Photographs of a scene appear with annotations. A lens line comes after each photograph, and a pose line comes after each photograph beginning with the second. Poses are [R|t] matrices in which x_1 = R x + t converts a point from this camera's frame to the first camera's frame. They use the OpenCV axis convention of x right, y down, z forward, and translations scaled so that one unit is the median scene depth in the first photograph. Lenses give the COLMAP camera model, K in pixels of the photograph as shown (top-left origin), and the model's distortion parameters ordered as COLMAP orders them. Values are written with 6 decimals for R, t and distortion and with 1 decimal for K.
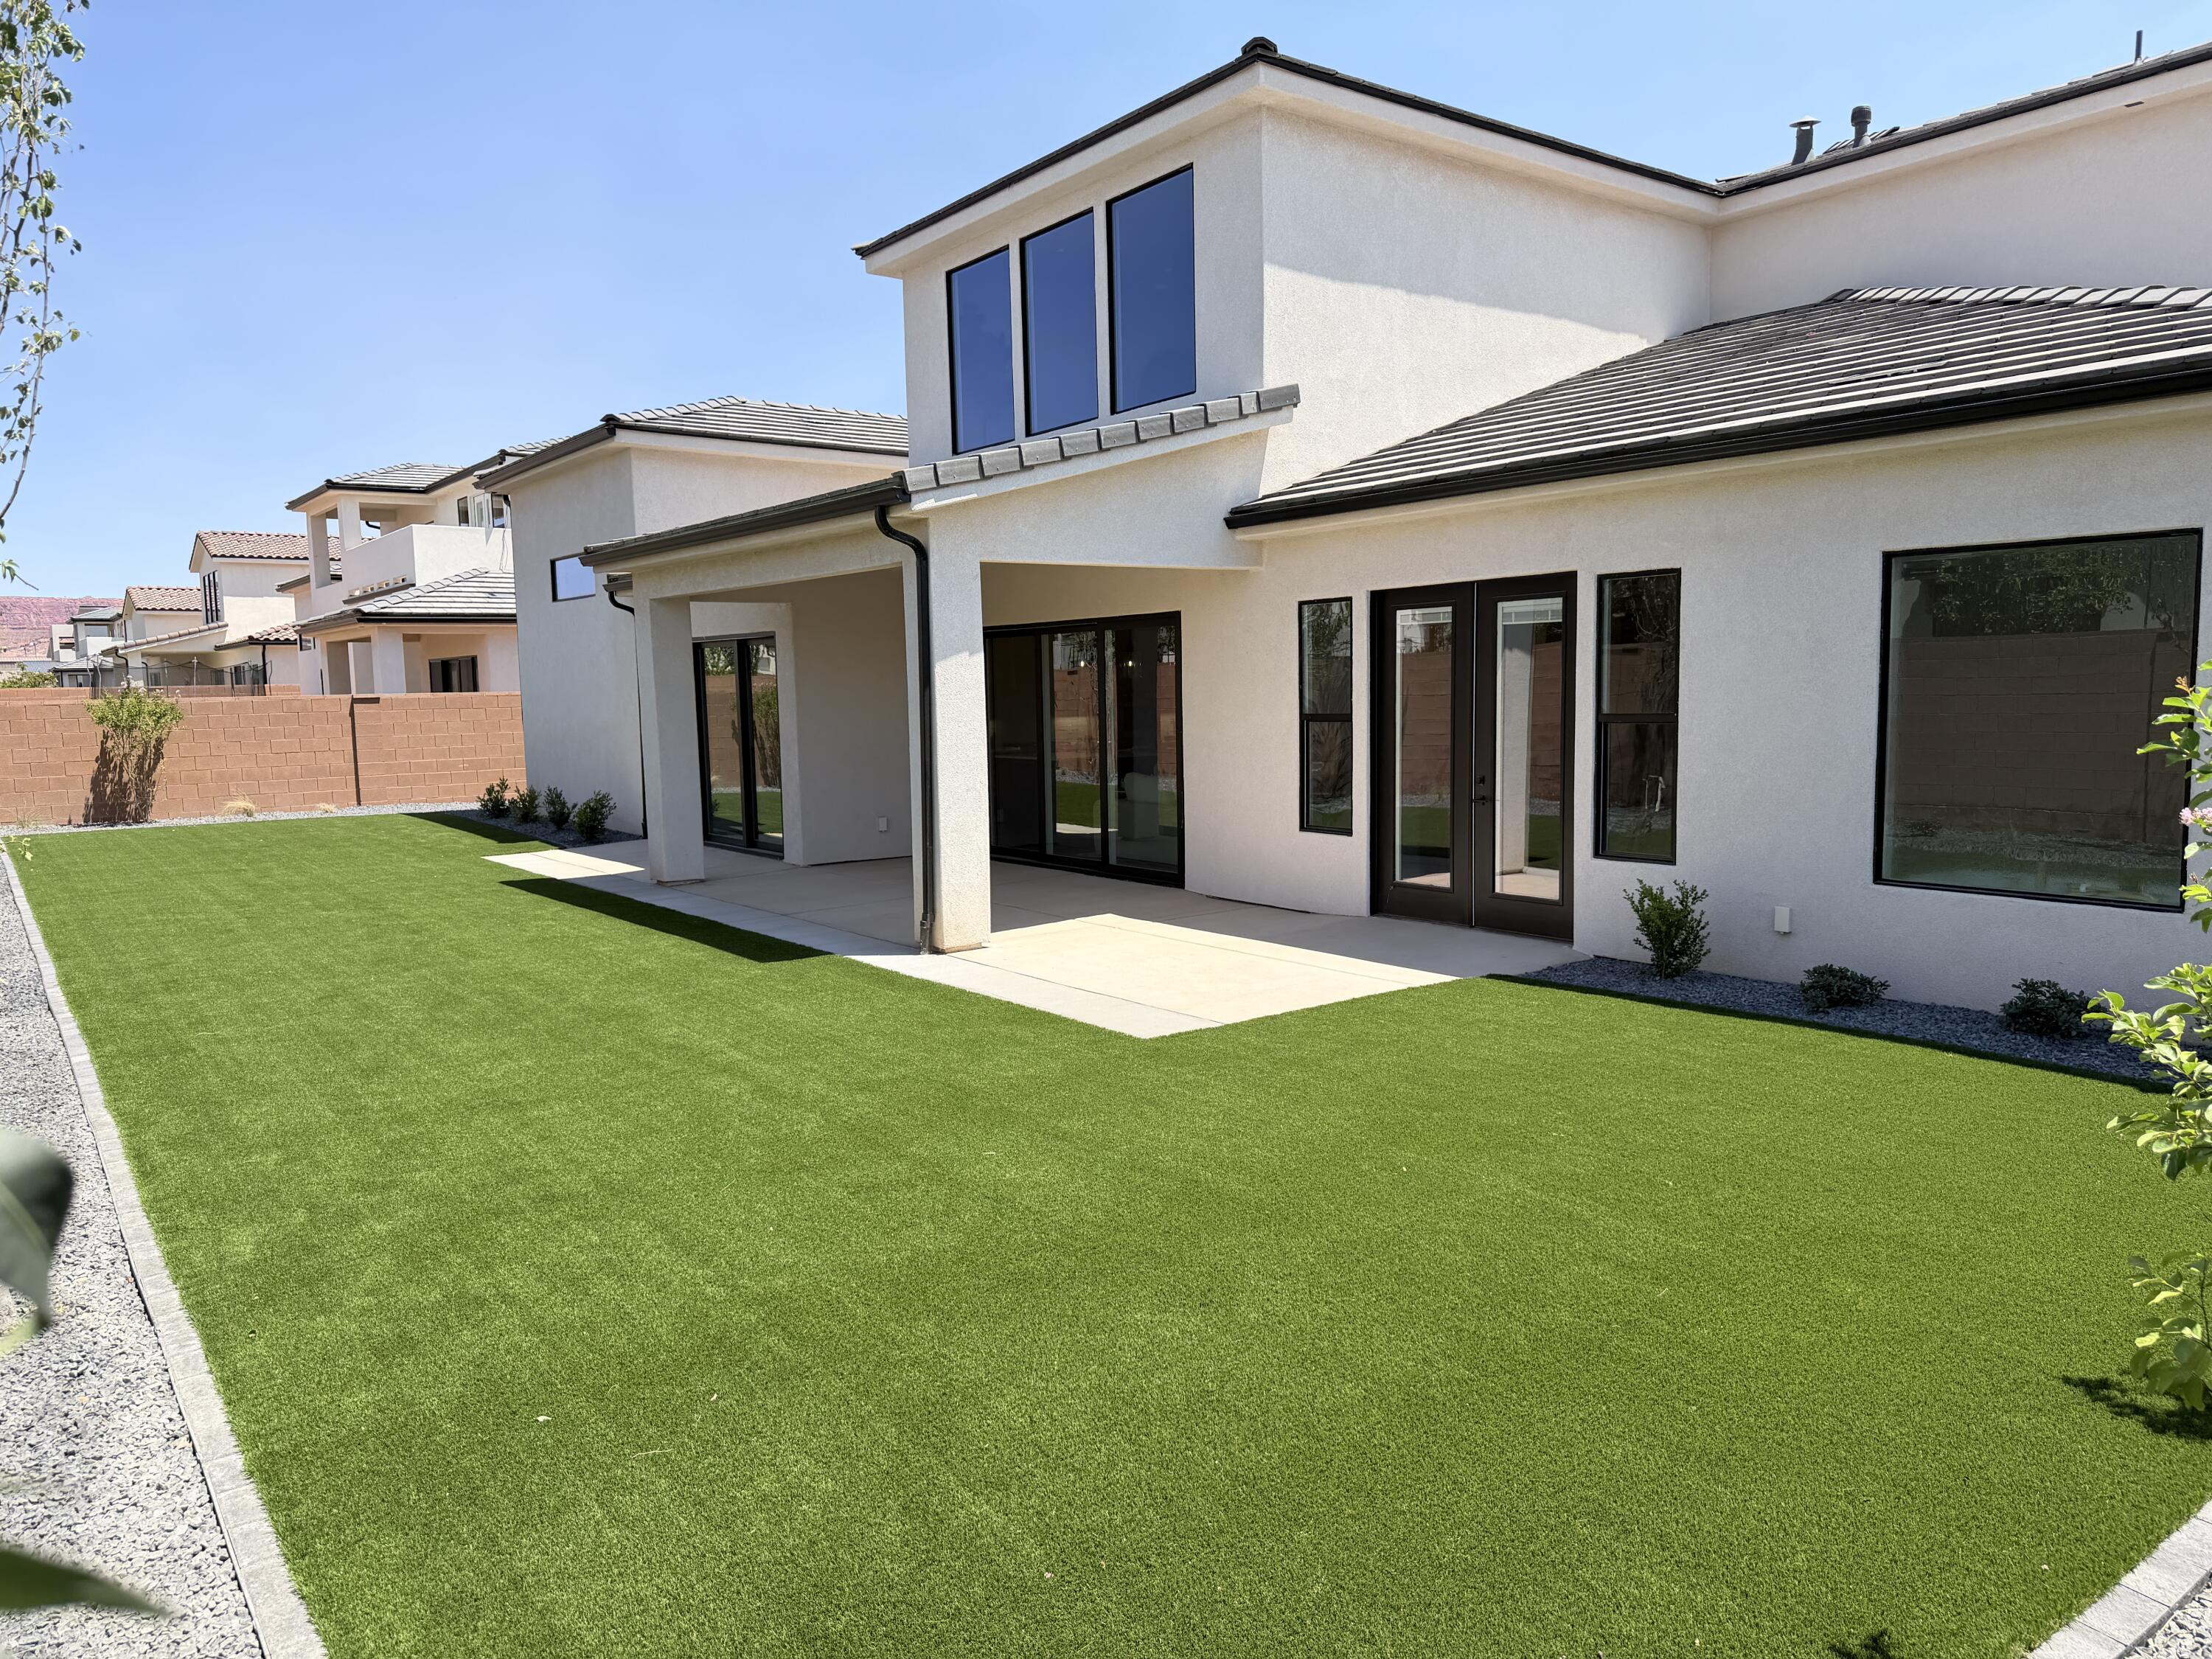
lens RADIAL K [[1548.9, 0, 1112.4], [0, 1548.9, 838.3], [0, 0, 1]] dist [0.022818, -0.027342]
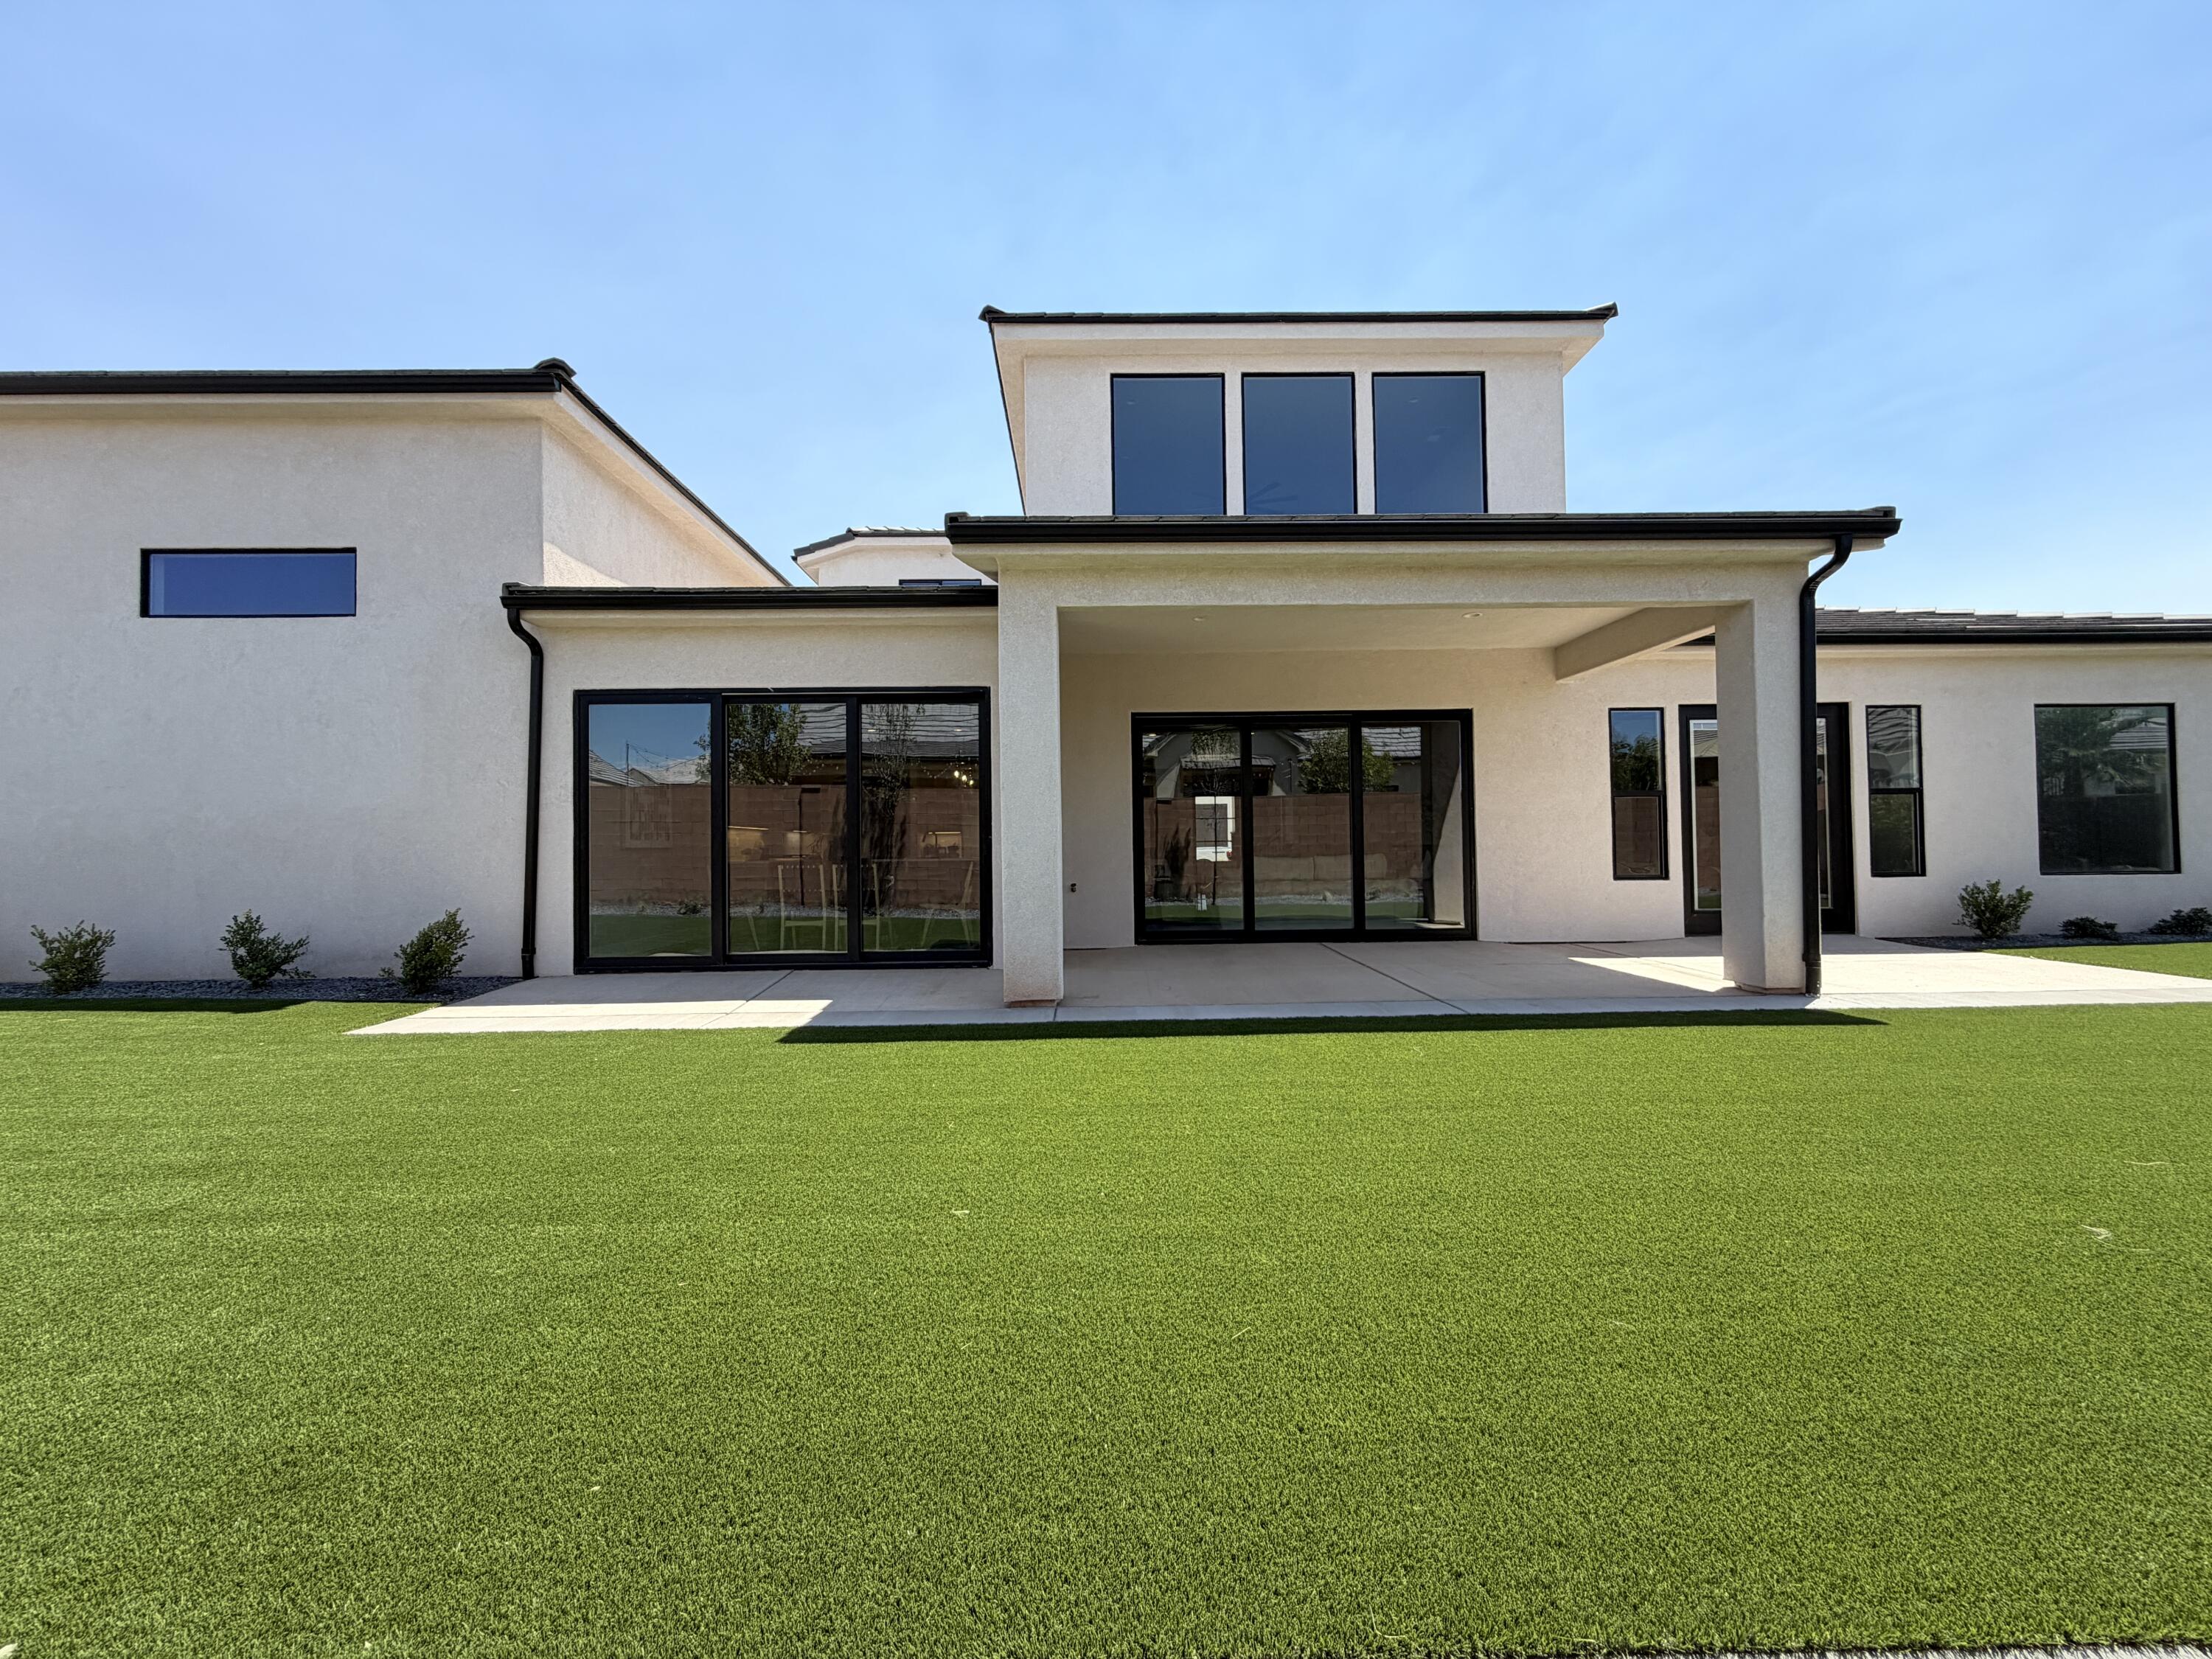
lens RADIAL K [[885.2, 0, 1105.7], [0, 885.2, 835.0], [0, 0, 1]] dist [-0.008429, 0.002233]
pose [[0.584806, 0.023573, 0.810831, -0.731178], [0.080886, 0.992901, -0.087205, -0.011903], [-0.807130, 0.116583, 0.578748, 0.886438]]
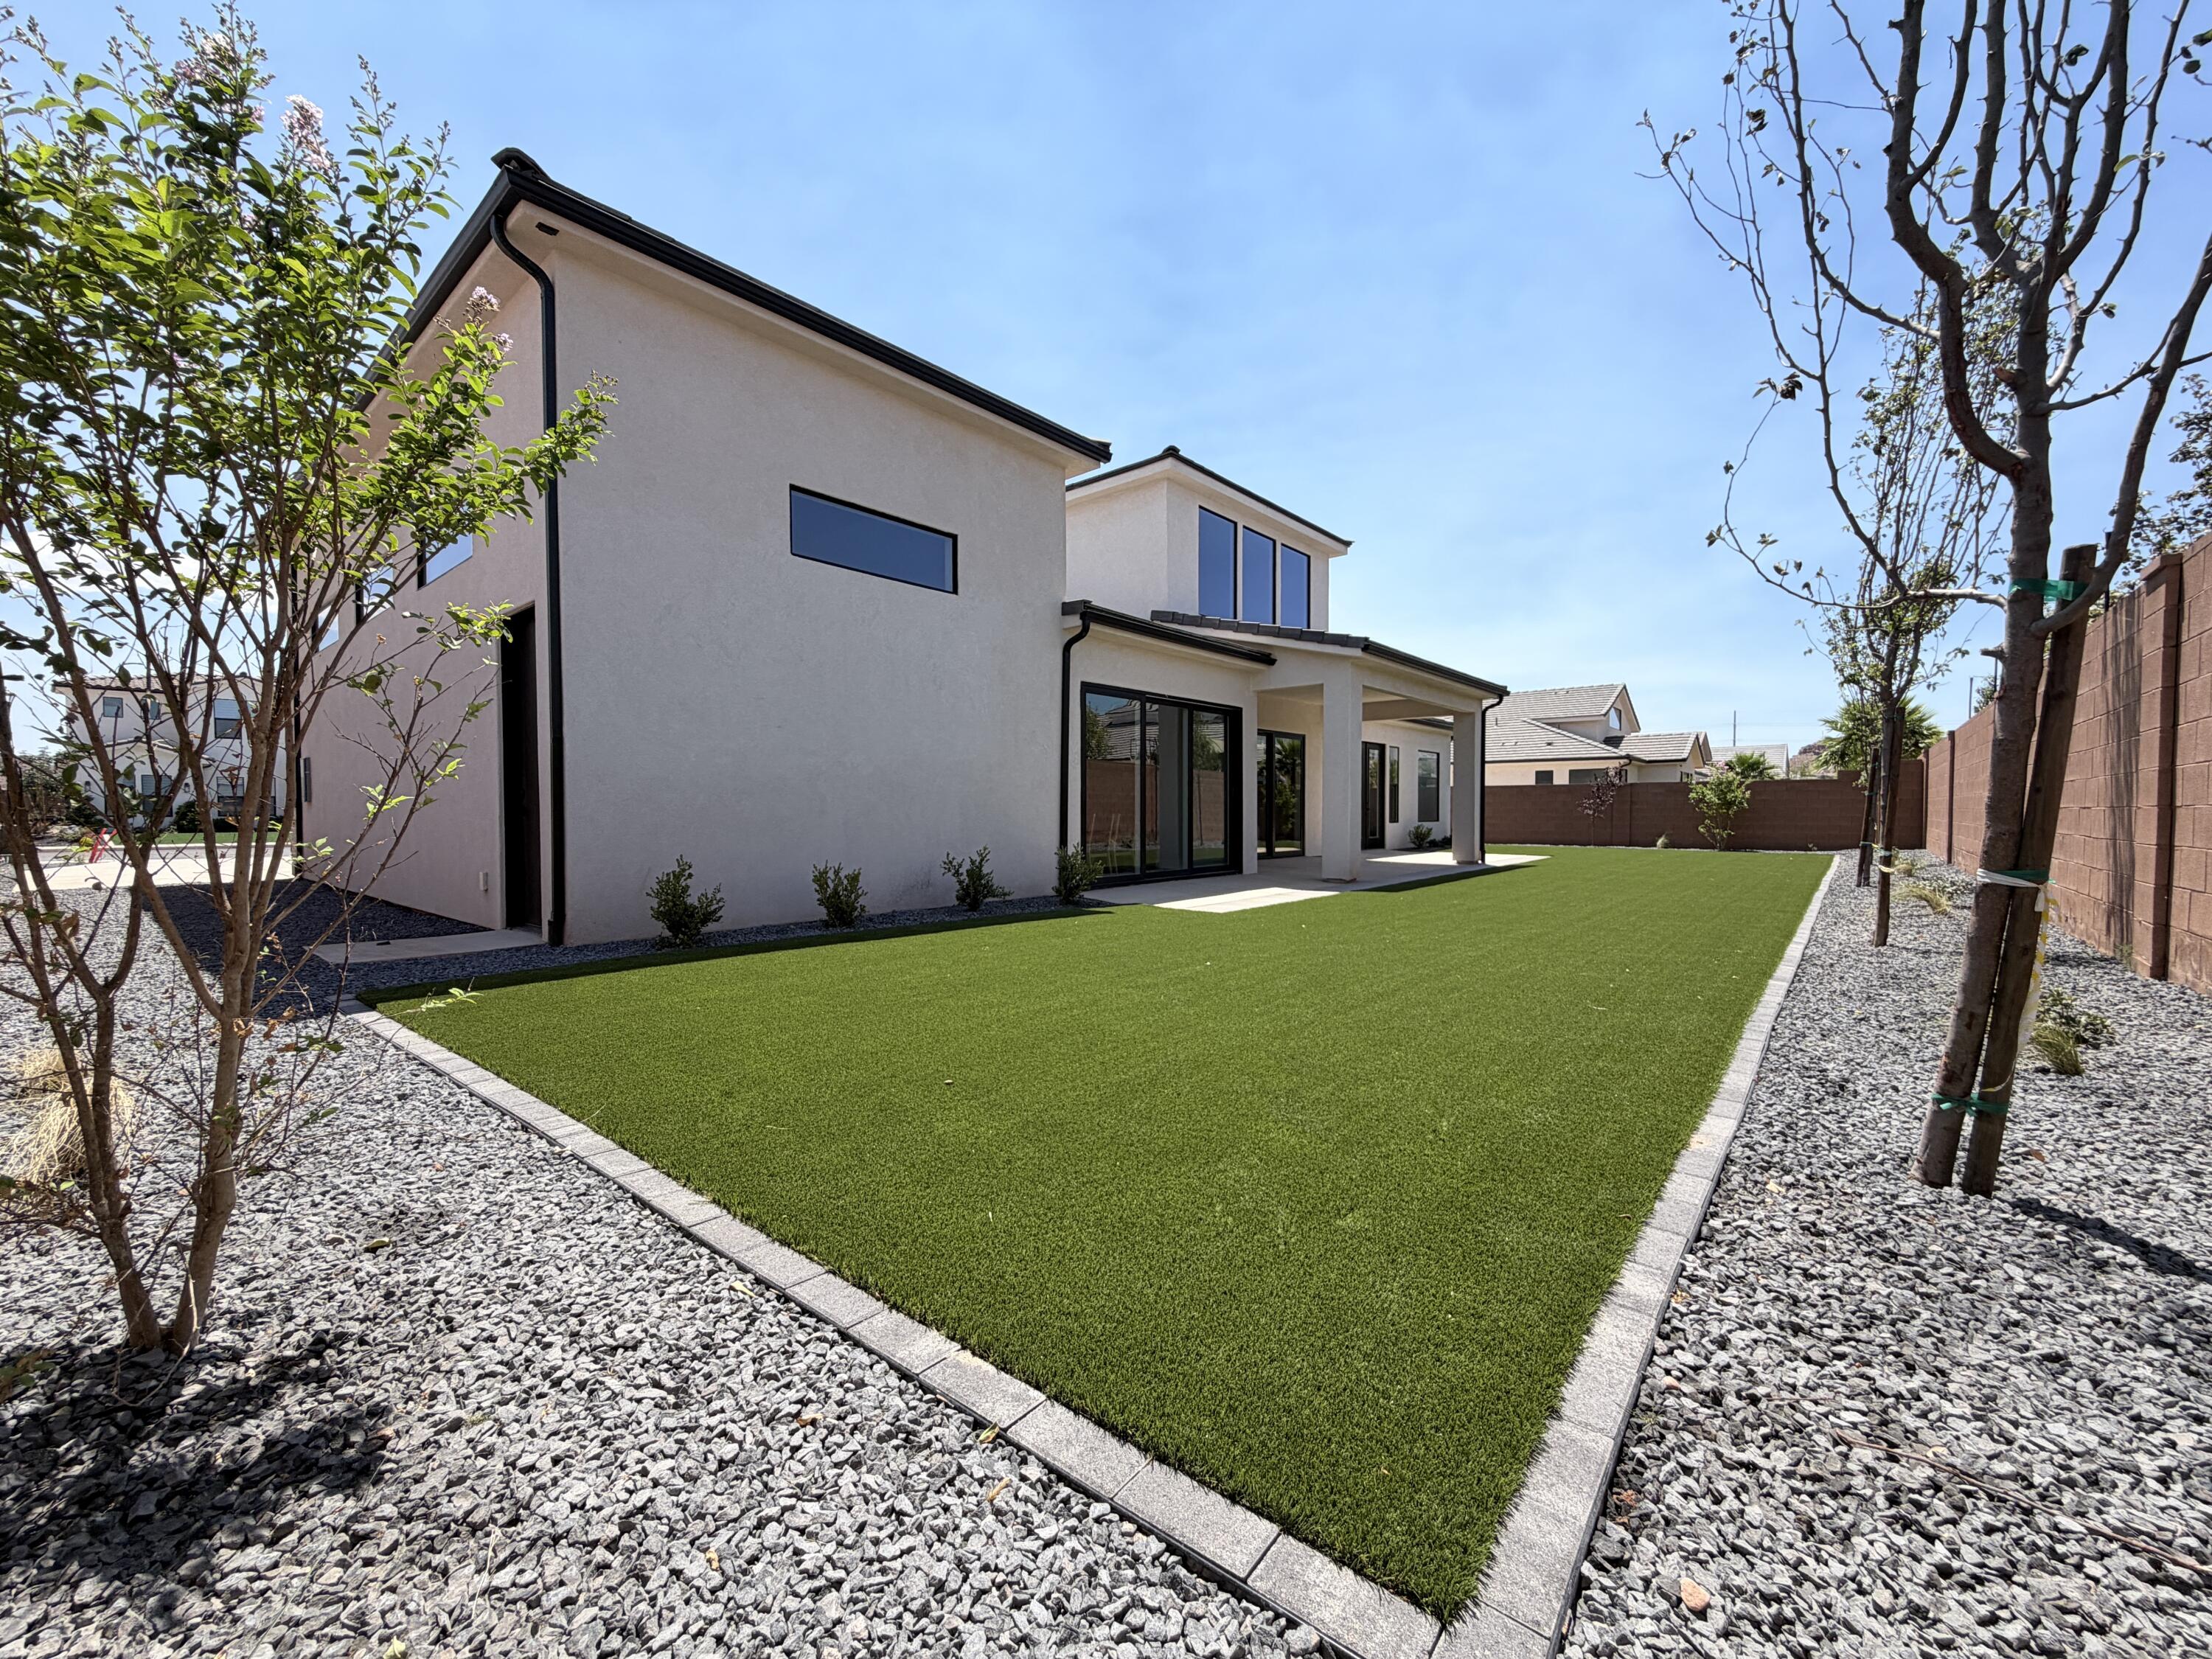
lens RADIAL K [[885.2, 0, 1126.8], [0, 885.2, 824.9], [0, 0, 1]] dist [-0.008429, 0.002233]
pose [[-0.235140, -0.007797, 0.971930, -1.252919], [0.092103, 0.995289, 0.030267, -0.080292], [-0.967588, 0.096635, -0.233314, 1.668949]]
